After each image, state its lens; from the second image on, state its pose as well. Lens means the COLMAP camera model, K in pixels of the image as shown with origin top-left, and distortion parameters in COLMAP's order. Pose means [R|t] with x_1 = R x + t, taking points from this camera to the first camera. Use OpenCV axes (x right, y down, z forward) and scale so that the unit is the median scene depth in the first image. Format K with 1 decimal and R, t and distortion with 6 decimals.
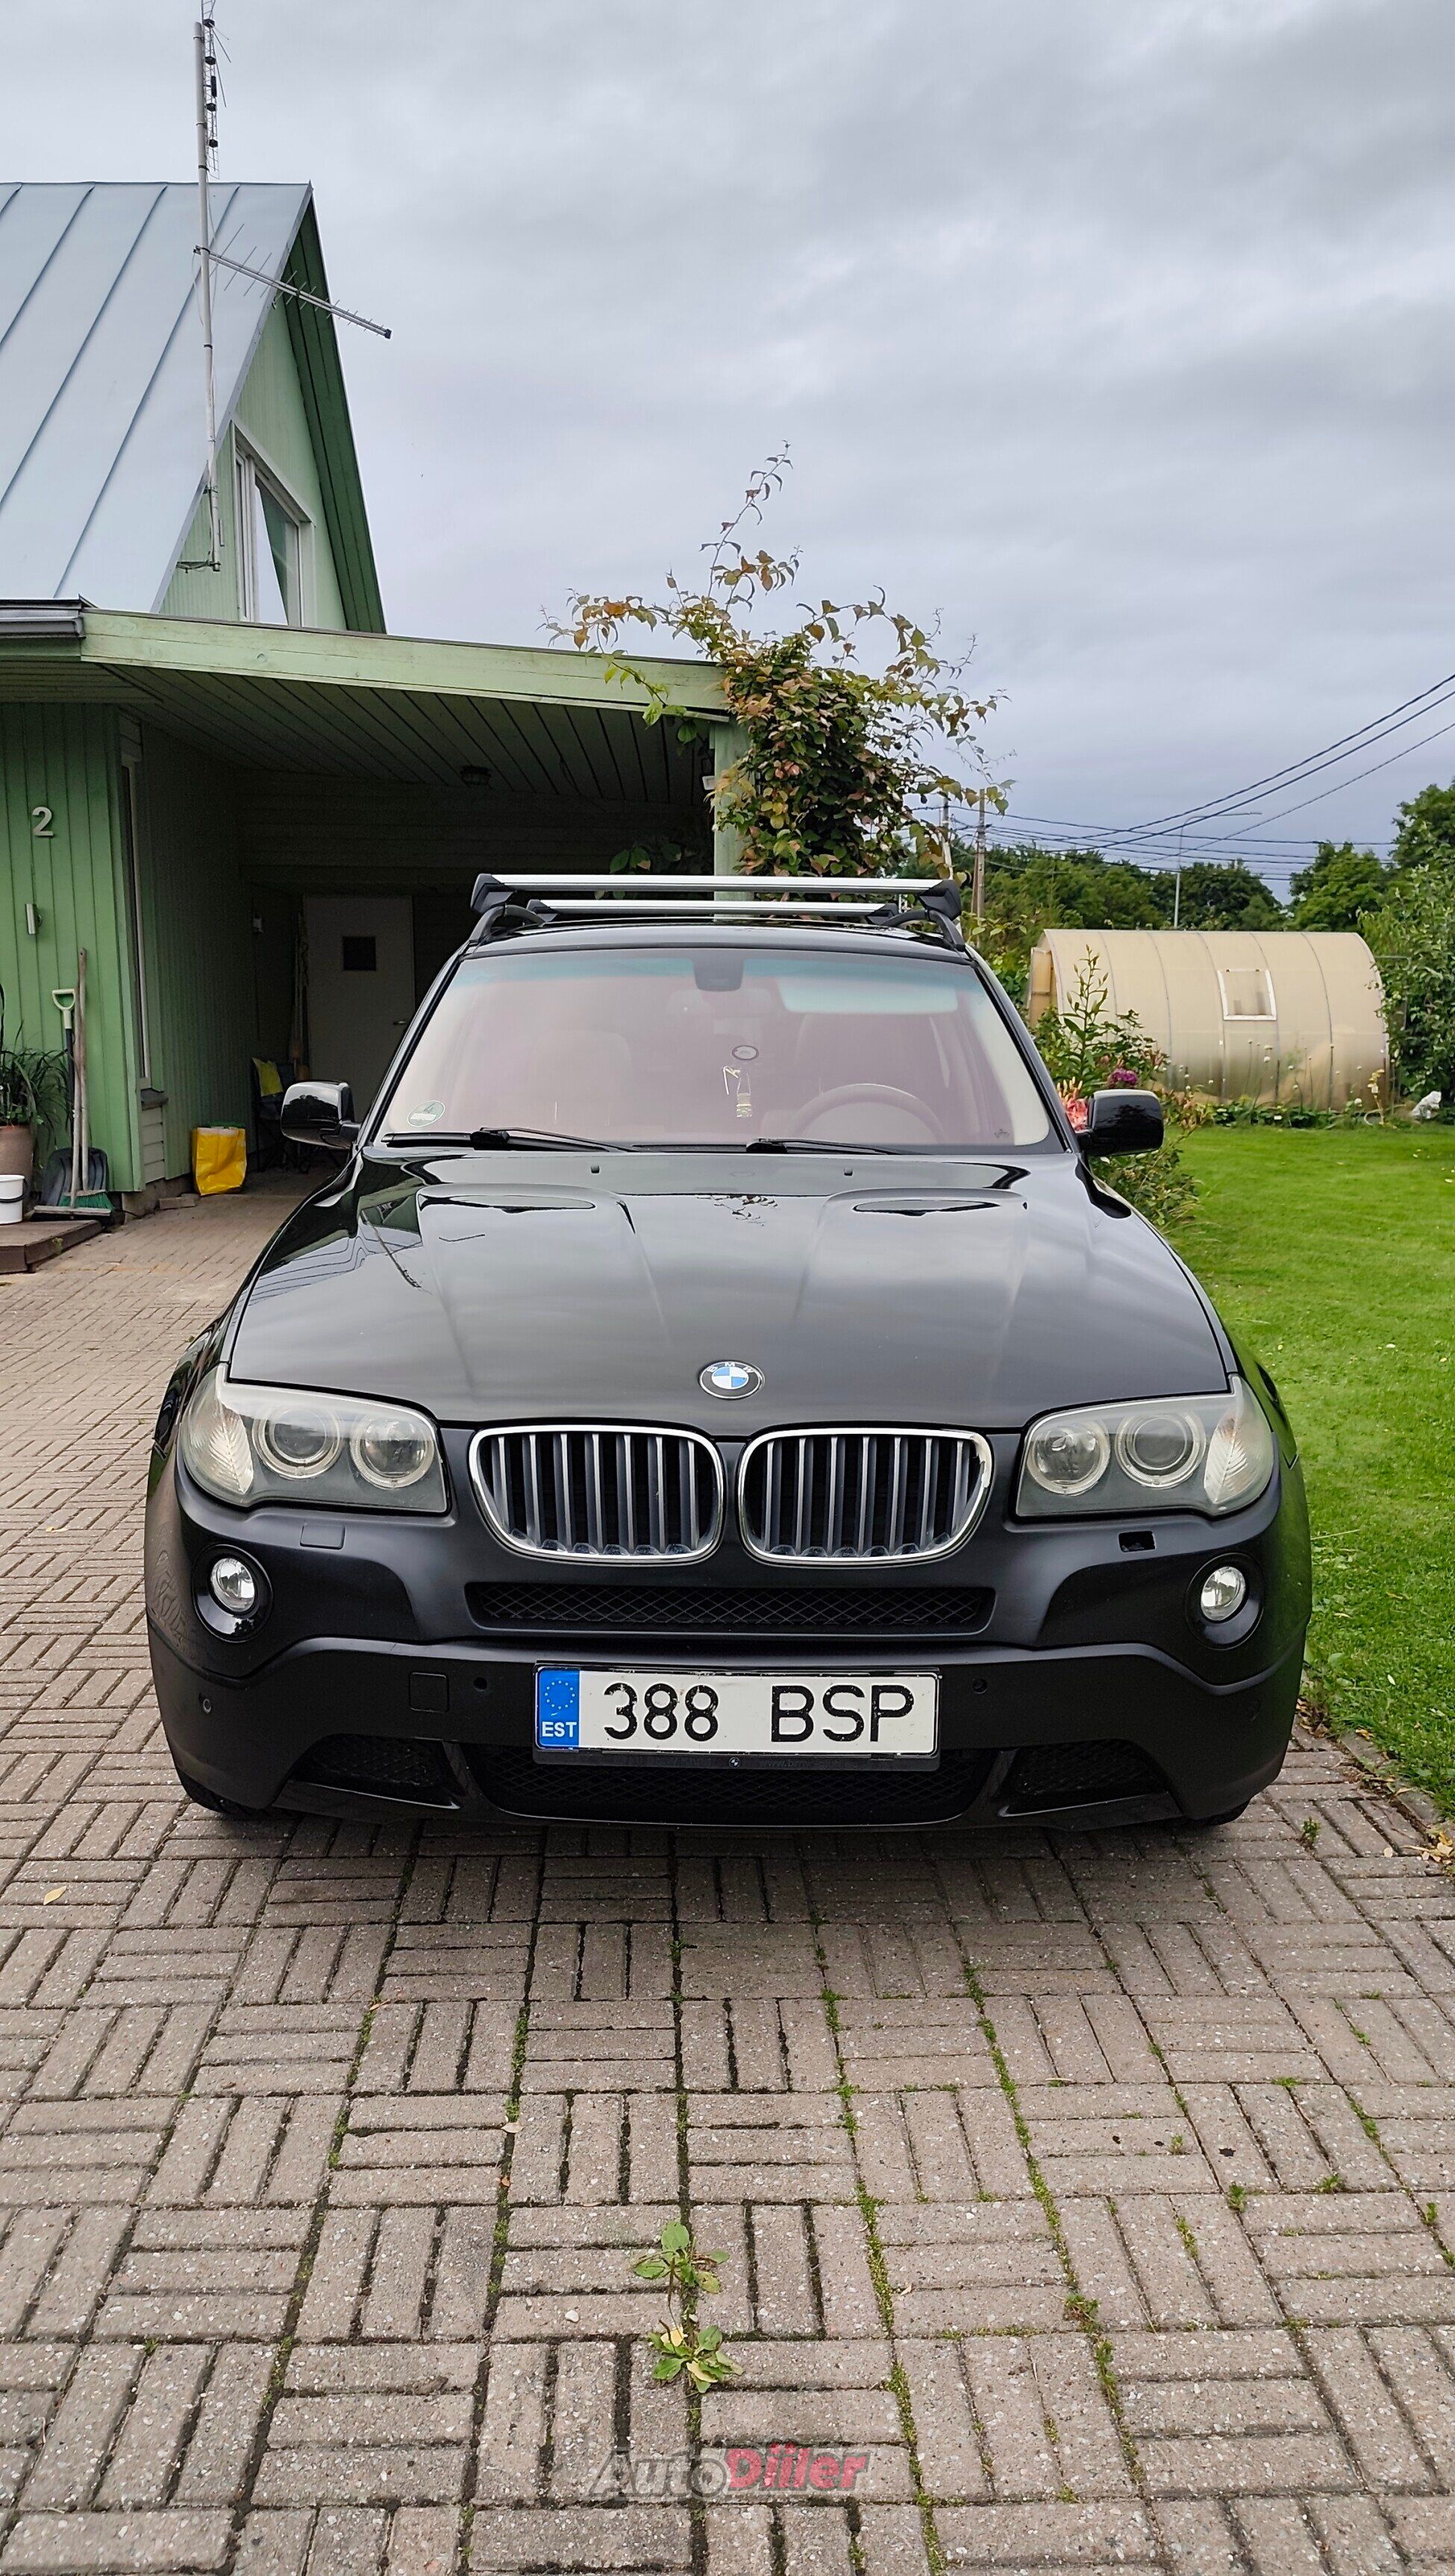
lens RADIAL K [[1757.7, 0, 727.5], [0, 1757.7, 1288.0], [0, 0, 1]] dist [0.024145, -0.000610]
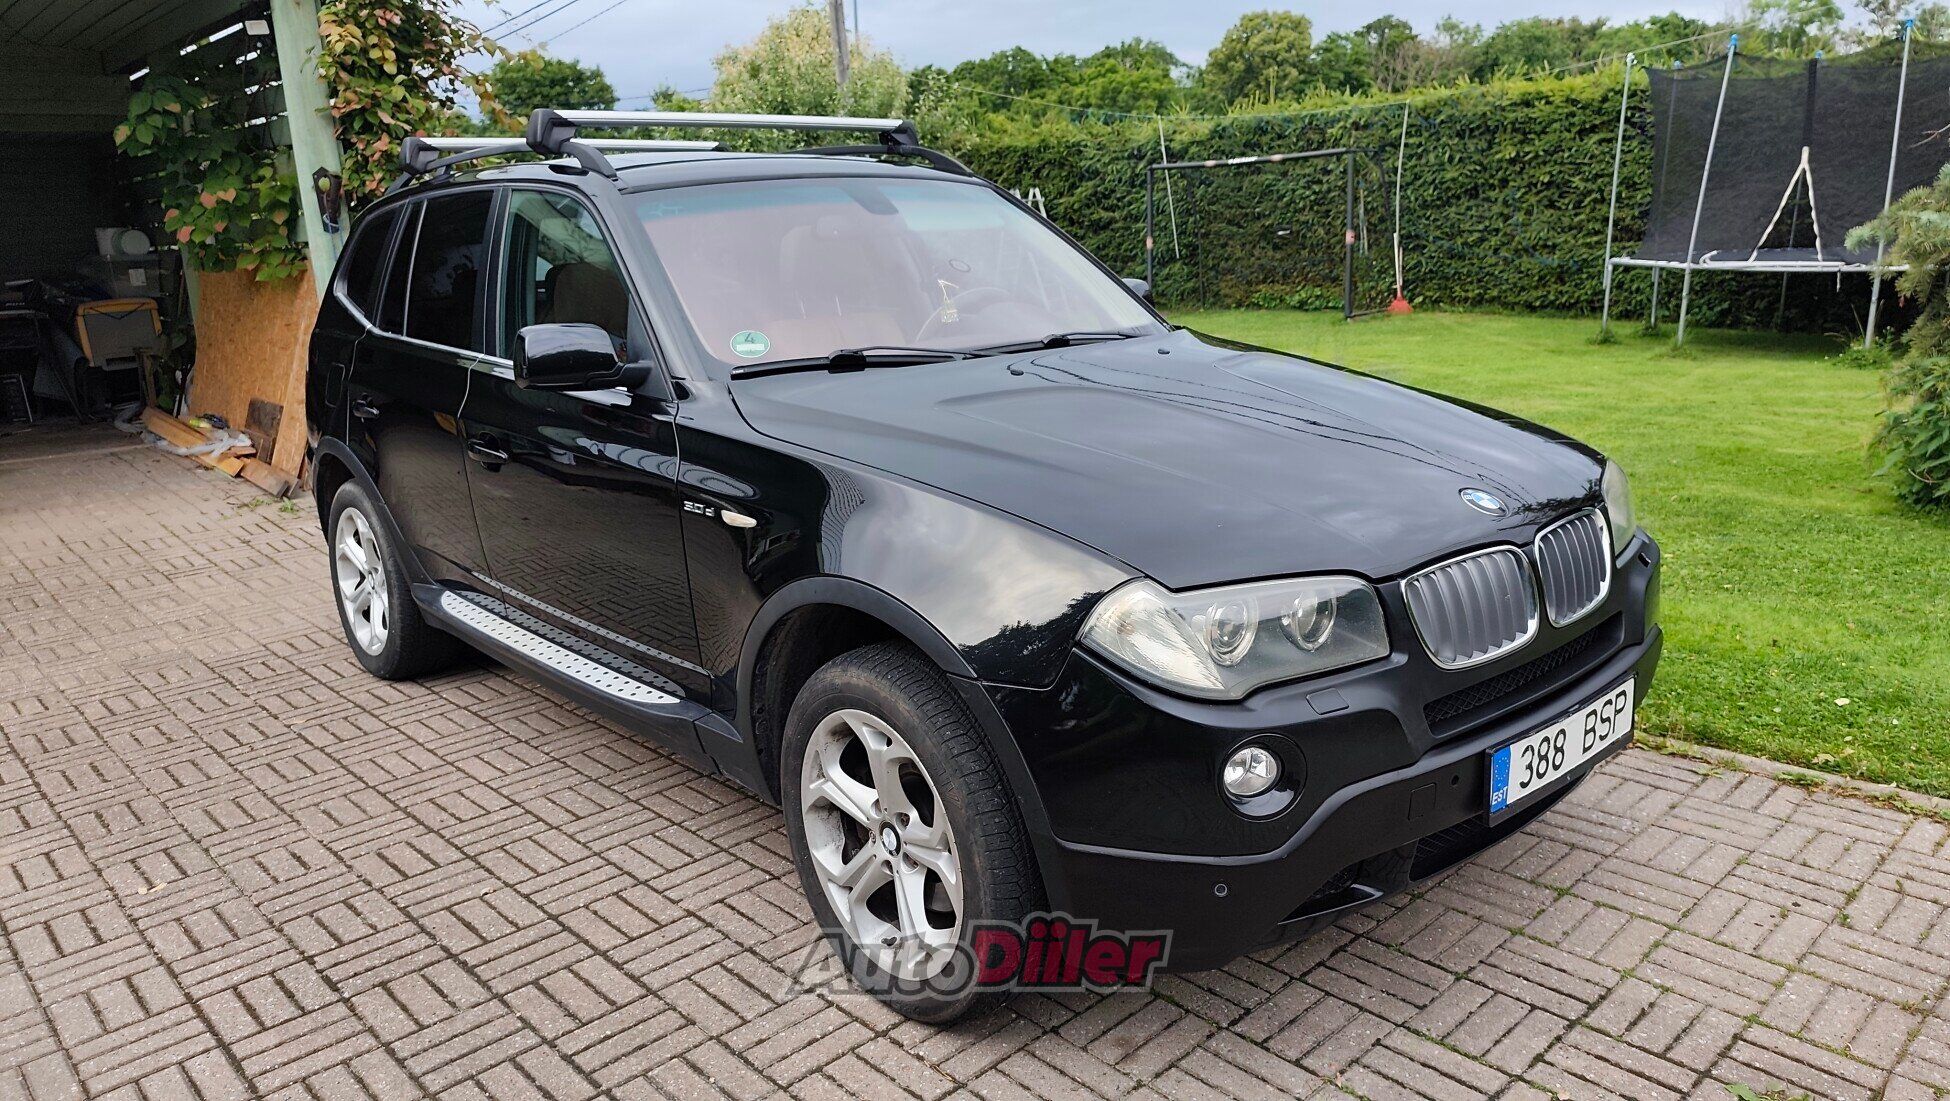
lens RADIAL K [[1328.6, 0, 975.0], [0, 1328.6, 550.5], [0, 0, 1]] dist [0.001947, -0.002883]
pose [[0.752636, -0.199338, 0.627538, -0.858564], [0.150541, 0.979923, 0.130722, -0.092196], [-0.640997, -0.003916, 0.767534, 0.472231]]
